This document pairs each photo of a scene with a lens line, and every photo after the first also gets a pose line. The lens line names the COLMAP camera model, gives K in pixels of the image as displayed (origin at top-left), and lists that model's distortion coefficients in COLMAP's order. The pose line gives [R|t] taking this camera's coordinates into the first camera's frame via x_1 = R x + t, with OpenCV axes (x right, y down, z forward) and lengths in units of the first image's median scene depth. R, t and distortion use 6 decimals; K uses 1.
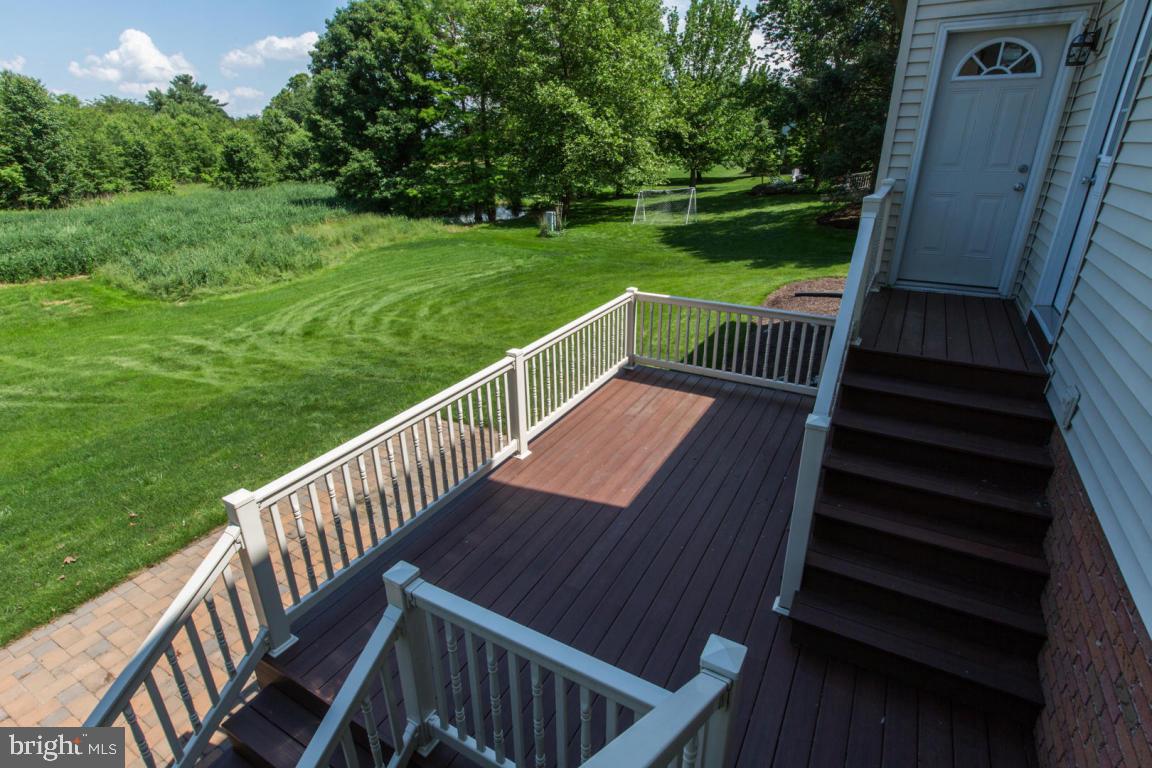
lens RADIAL K [[575.3, 0, 574.2], [0, 575.3, 381.4], [0, 0, 1]] dist [0.001151, -0.001146]
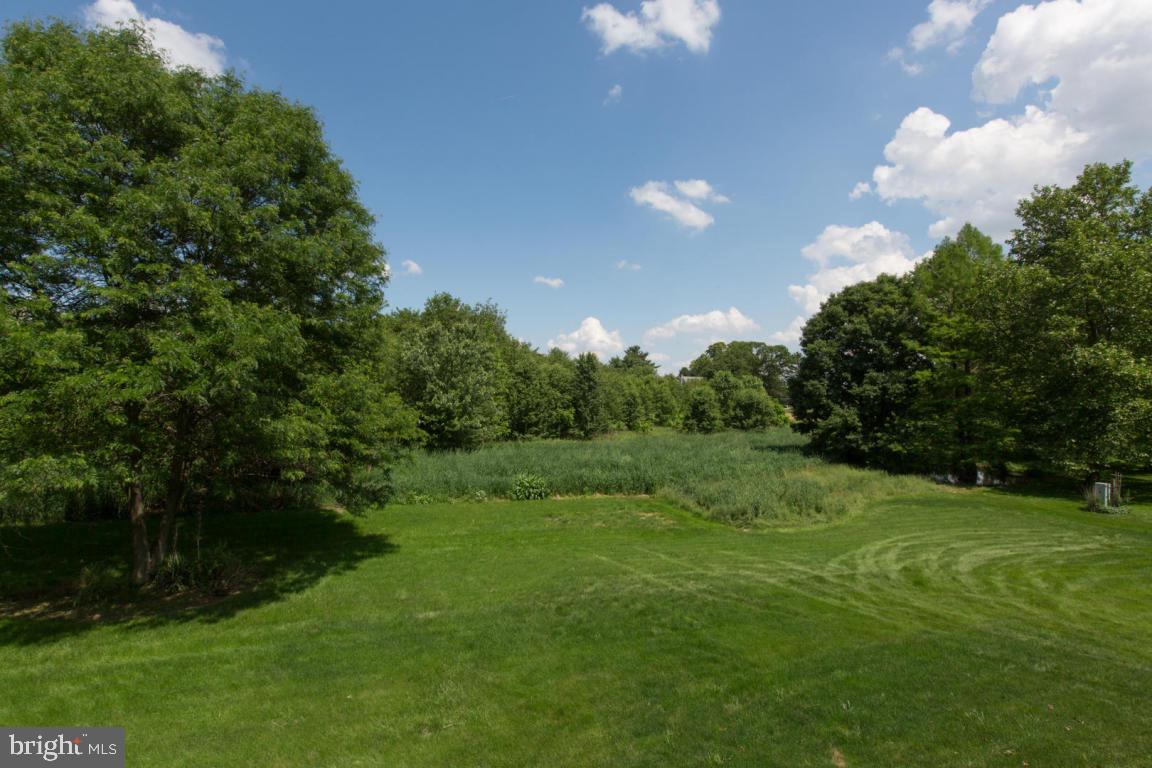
lens RADIAL K [[585.9, 0, 571.9], [0, 585.9, 381.9], [0, 0, 1]] dist [0.002661, 0.000915]
pose [[0.821155, 0.006930, -0.570663, -0.167087], [-0.238361, 0.912700, -0.331907, 0.034287], [0.518544, 0.408571, 0.751120, -0.089636]]
